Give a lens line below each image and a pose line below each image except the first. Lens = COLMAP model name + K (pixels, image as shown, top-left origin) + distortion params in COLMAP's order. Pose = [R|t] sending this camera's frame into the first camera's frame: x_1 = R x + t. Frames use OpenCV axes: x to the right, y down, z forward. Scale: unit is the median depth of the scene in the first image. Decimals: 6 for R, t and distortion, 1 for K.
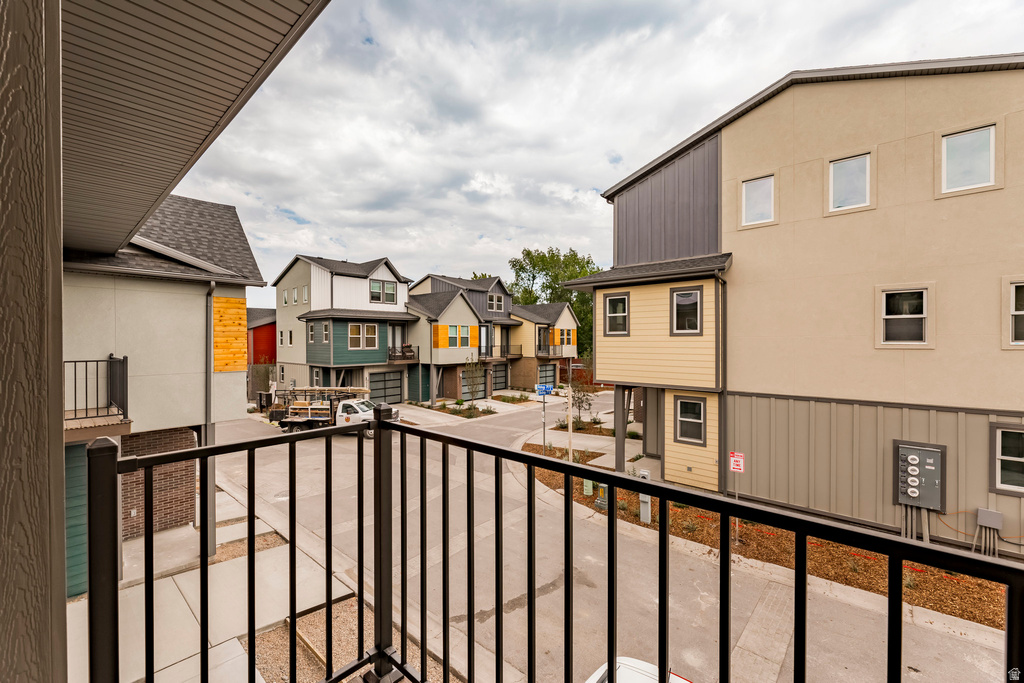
lens RADIAL K [[419.7, 0, 512.0], [0, 419.7, 341.5], [0, 0, 1]] dist [-0.001960, -0.000357]
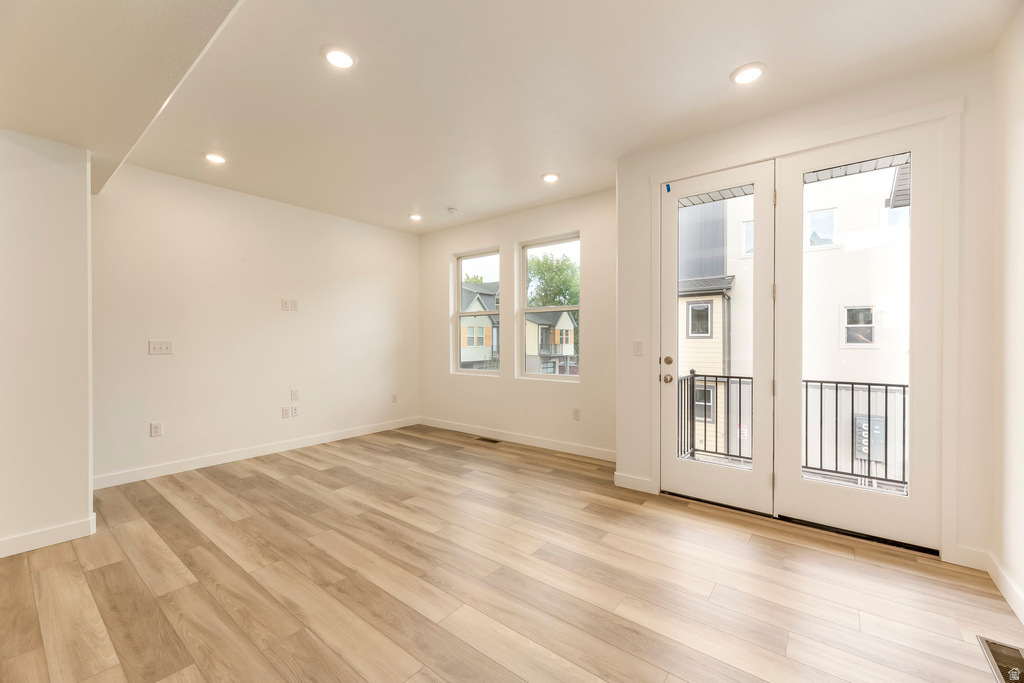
lens RADIAL K [[413.1, 0, 512.0], [0, 413.1, 341.5], [0, 0, 1]] dist [0.001533, 0.000026]
pose [[0.998752, -0.000165, 0.049952, -0.074800], [-0.000013, 0.999994, 0.003575, -0.002610], [-0.049952, -0.003571, 0.998745, -0.082057]]
